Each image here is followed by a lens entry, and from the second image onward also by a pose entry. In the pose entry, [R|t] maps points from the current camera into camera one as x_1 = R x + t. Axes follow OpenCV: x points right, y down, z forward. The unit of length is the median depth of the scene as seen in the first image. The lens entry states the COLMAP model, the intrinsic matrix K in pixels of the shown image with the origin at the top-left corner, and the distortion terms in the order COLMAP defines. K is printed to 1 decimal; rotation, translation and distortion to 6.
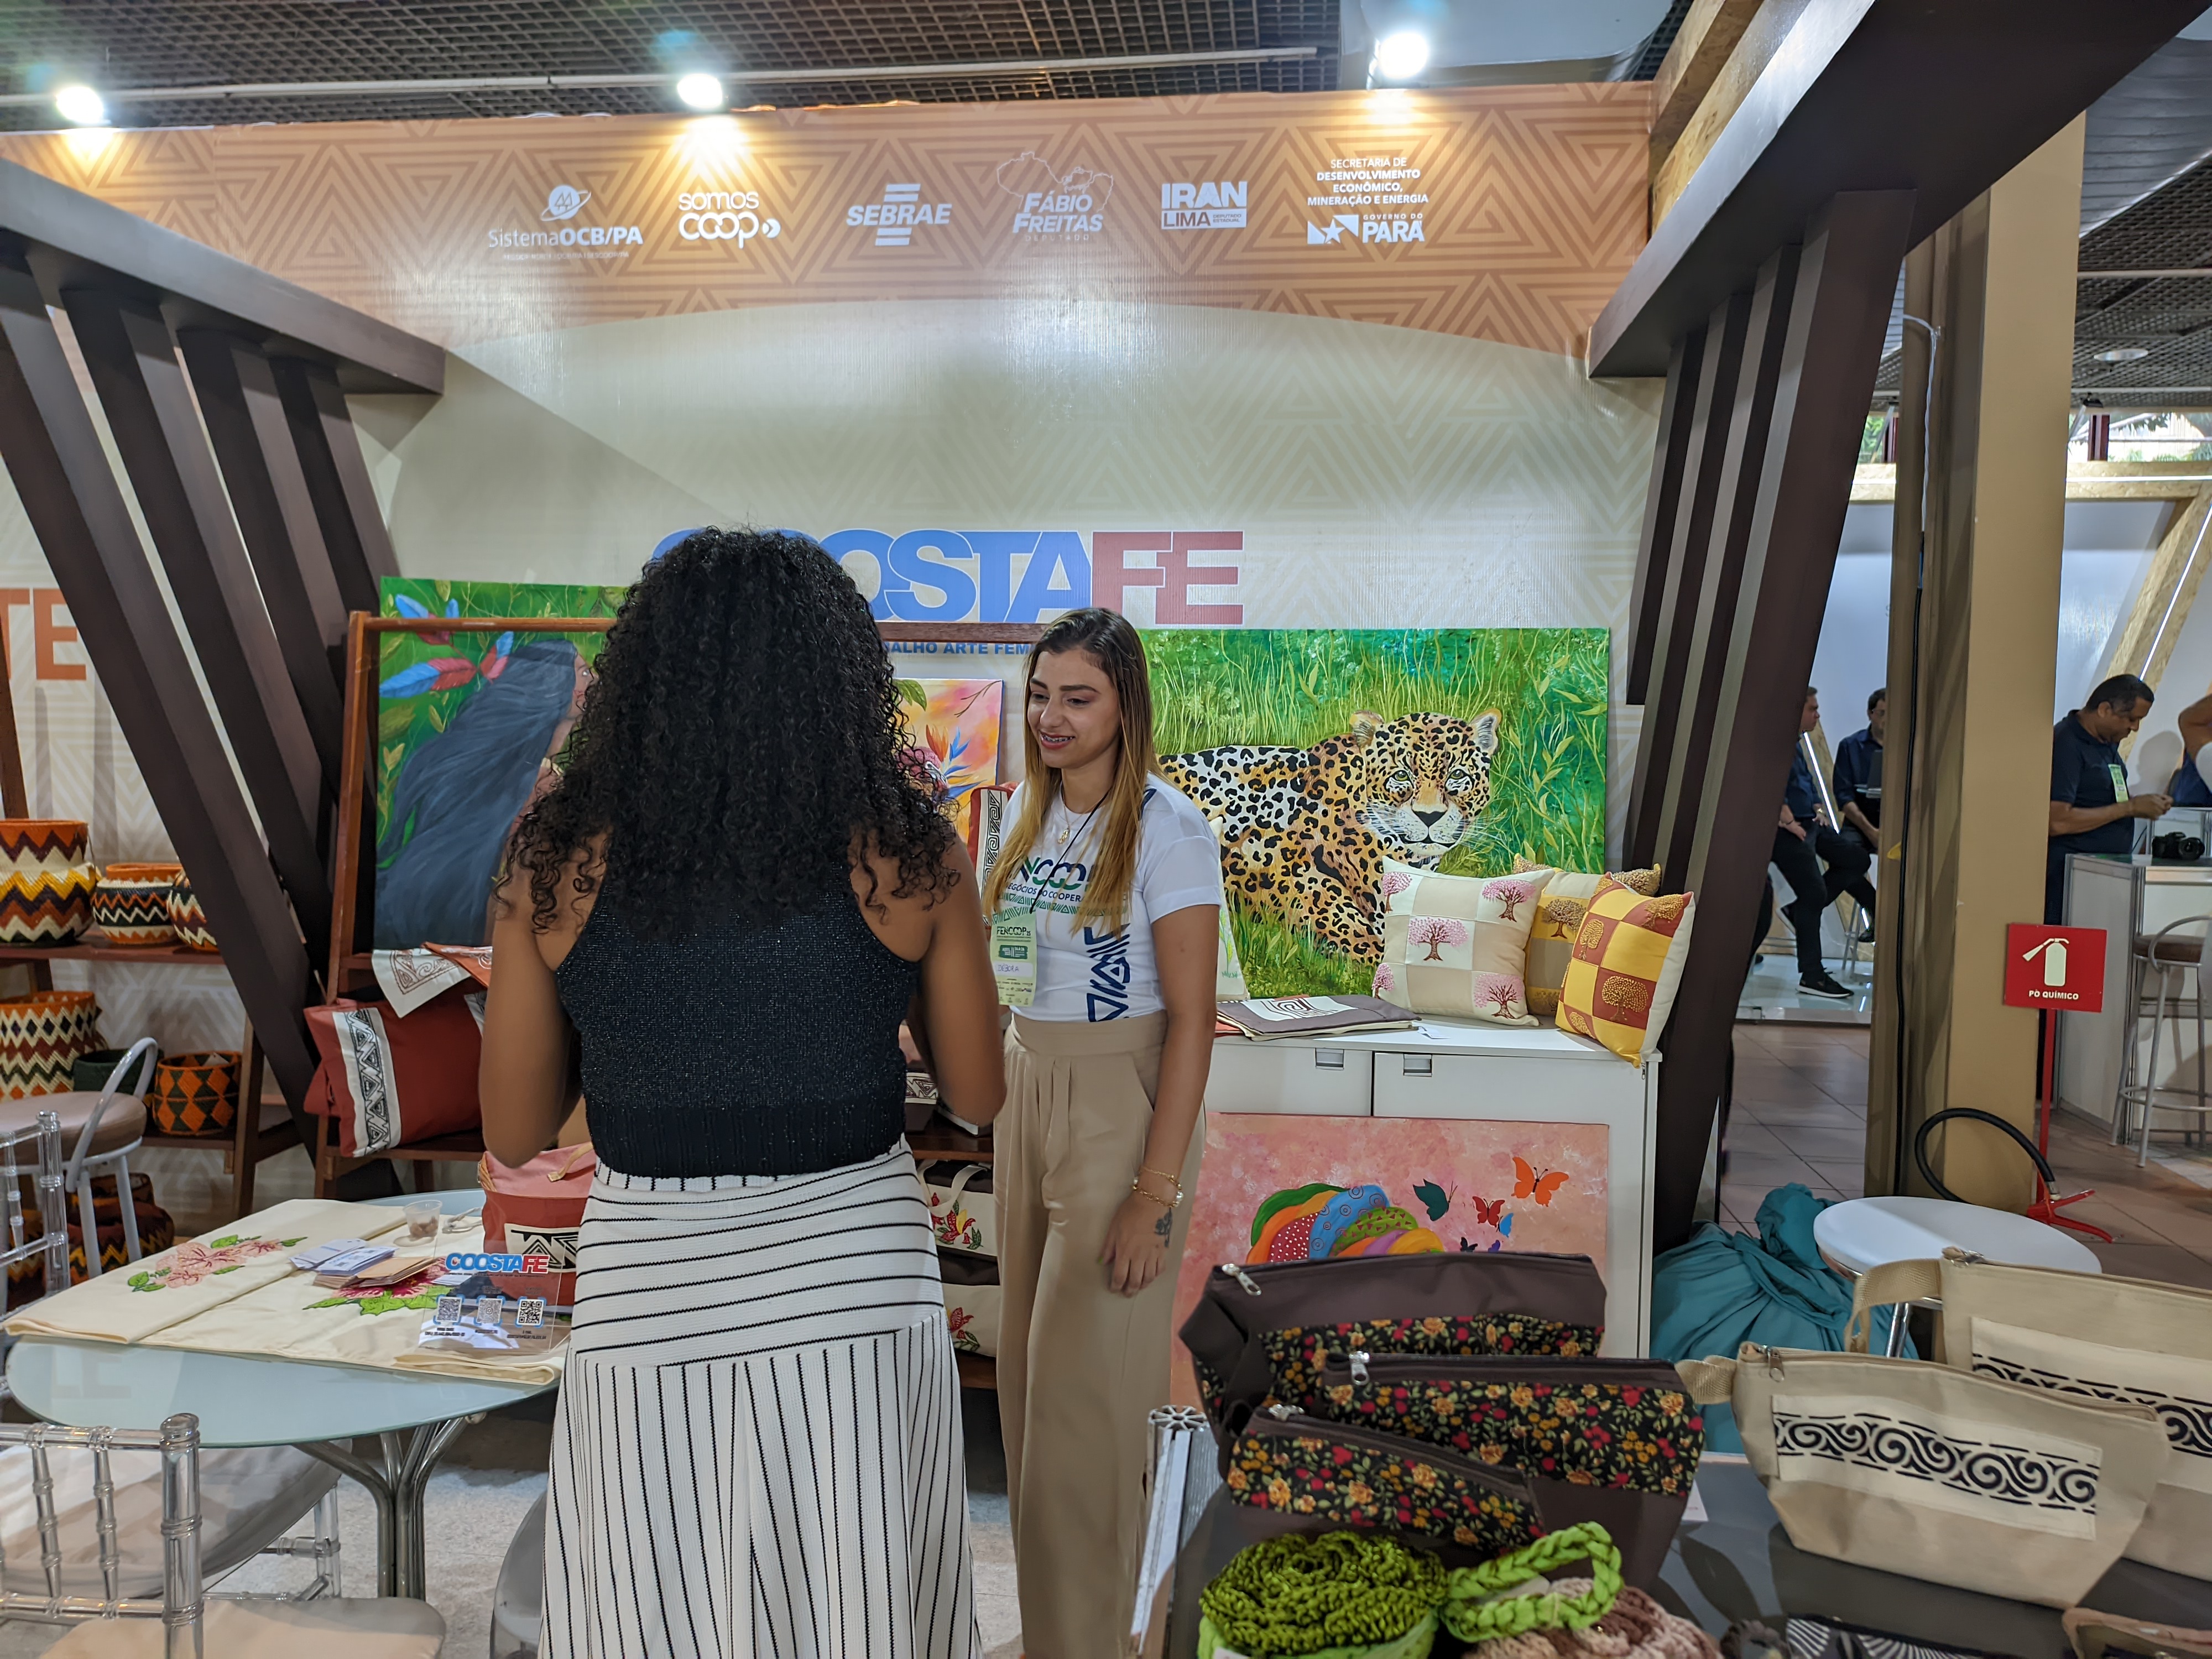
lens RADIAL K [[1597.2, 0, 1123.1], [0, 1597.2, 836.8], [0, 0, 1]] dist [0.028980, -0.037505]
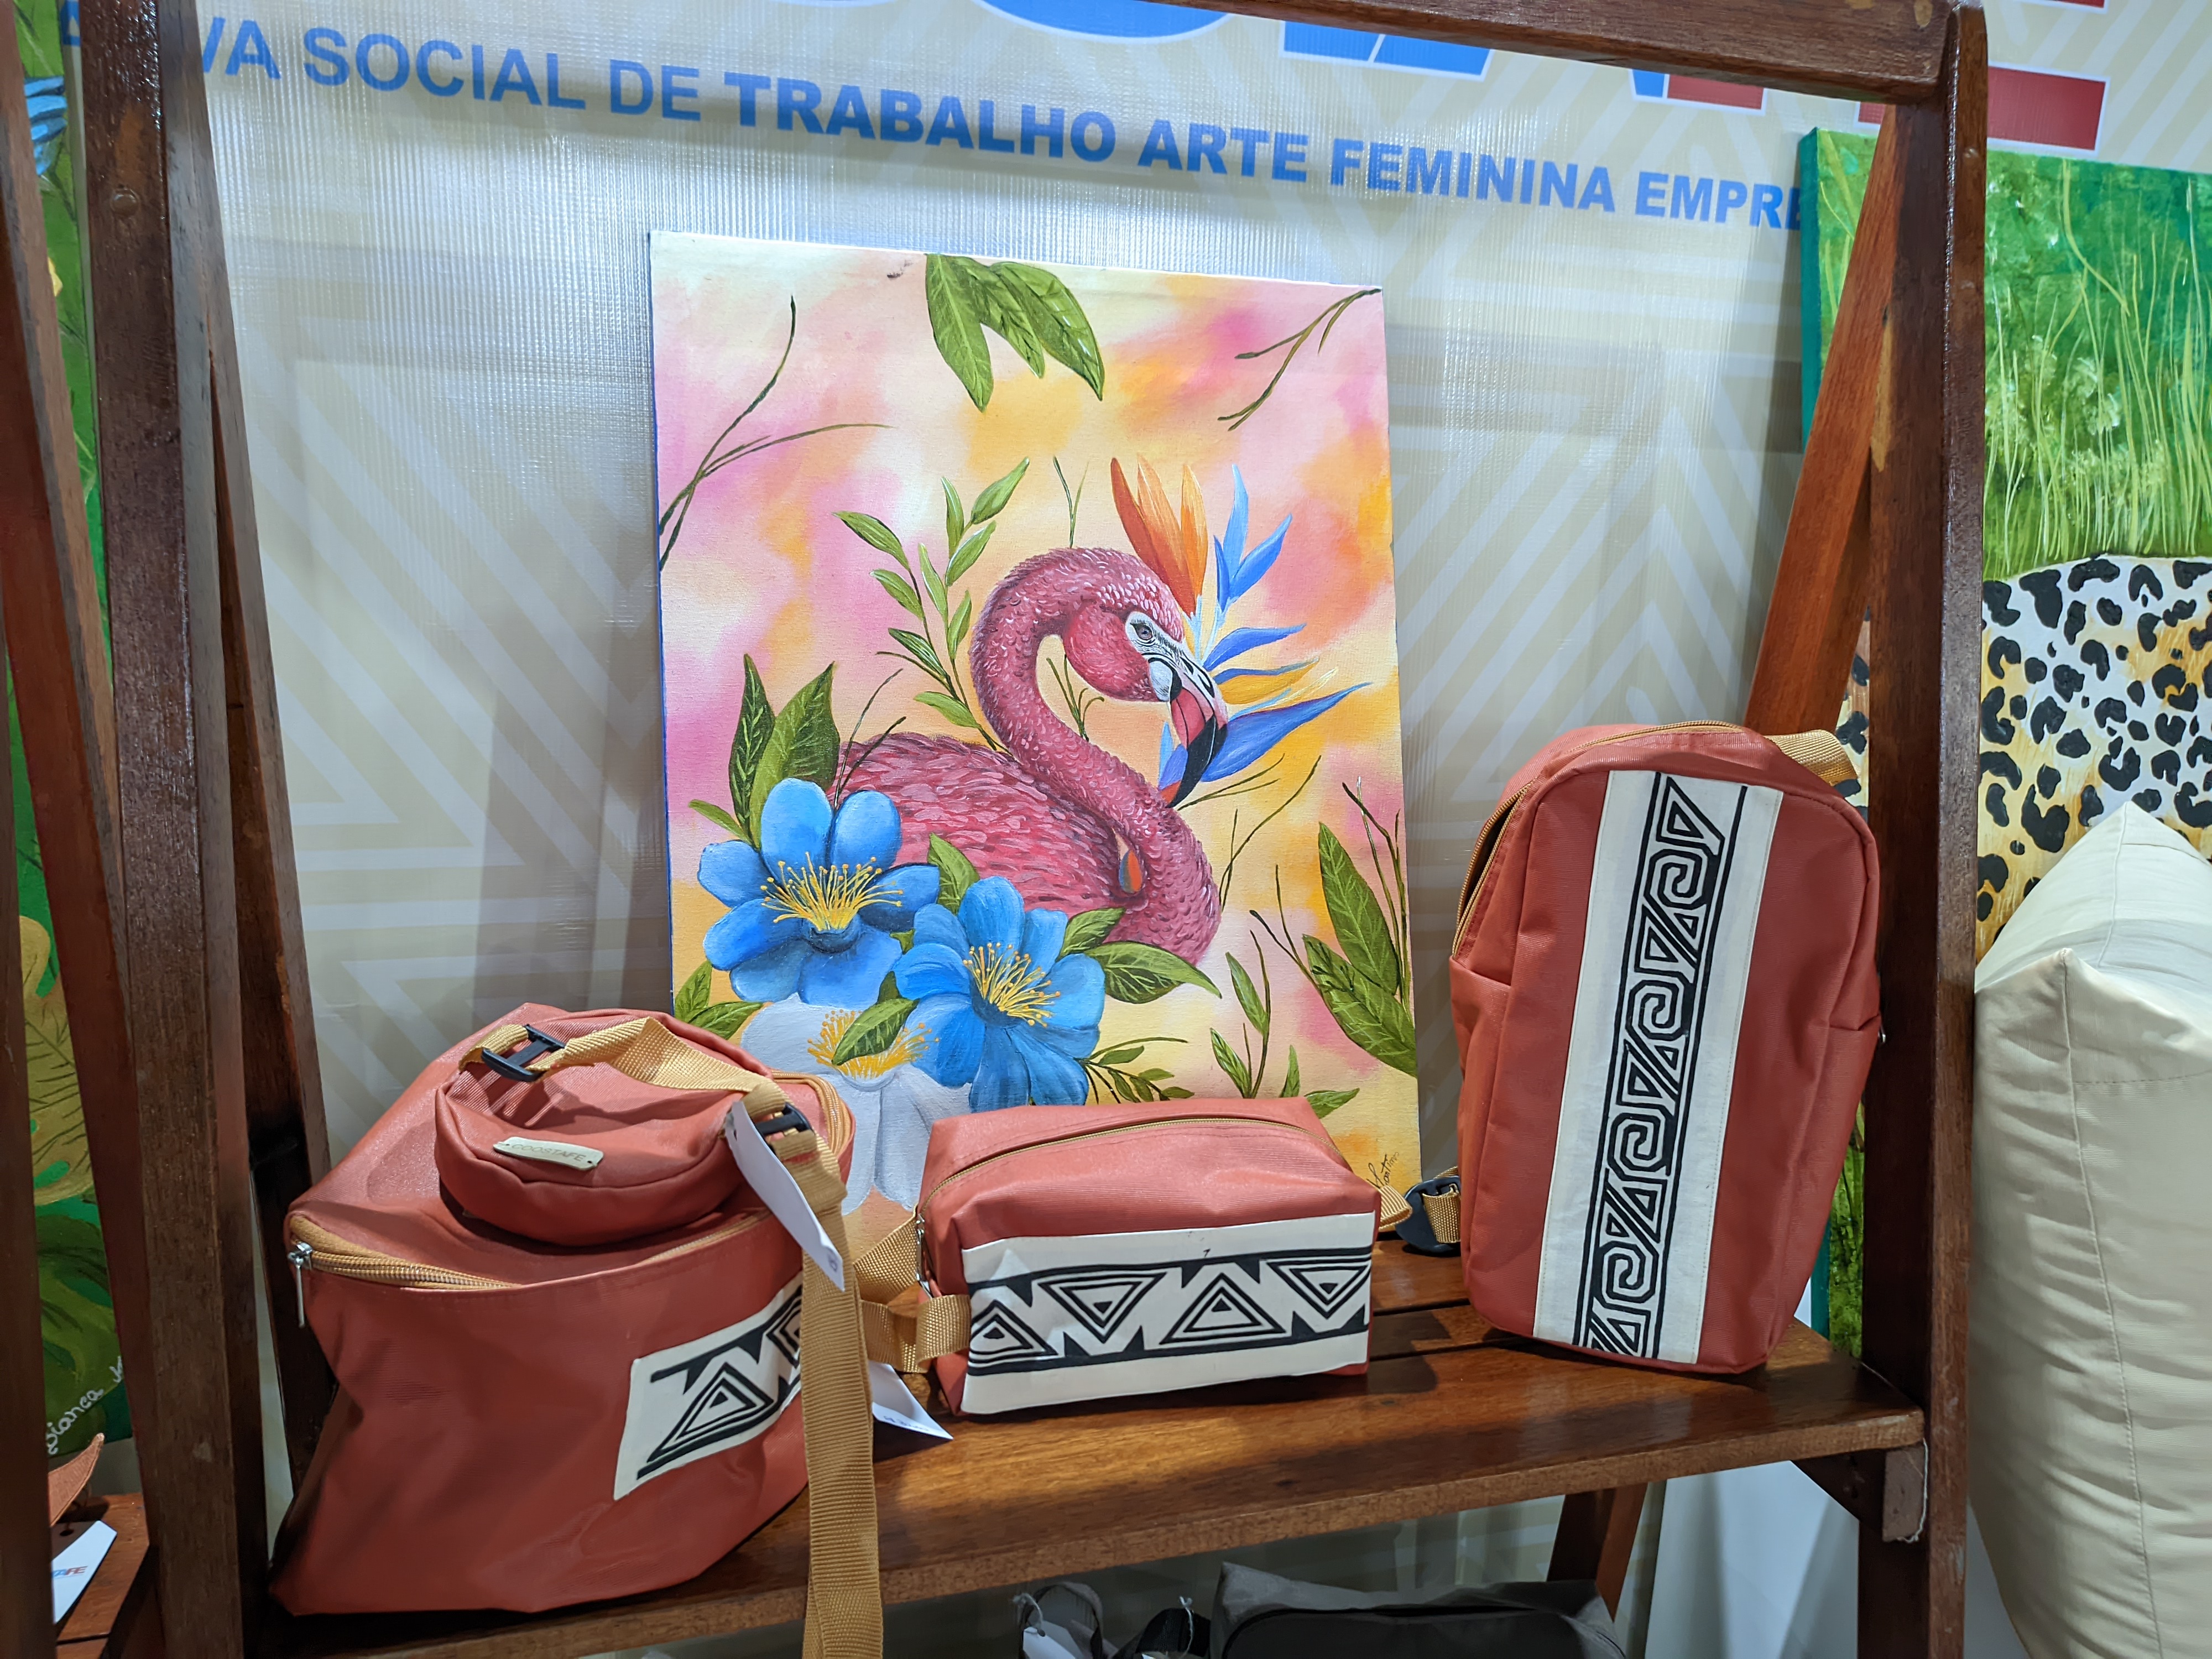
lens RADIAL K [[1597.2, 0, 1129.0], [0, 1597.2, 837.8], [0, 0, 1]] dist [0.028980, -0.037505]
pose [[0.921654, -0.064917, 0.382544, -0.229908], [-0.004530, 0.984037, 0.177904, -0.058873], [-0.387987, -0.165699, 0.906648, 0.799554]]
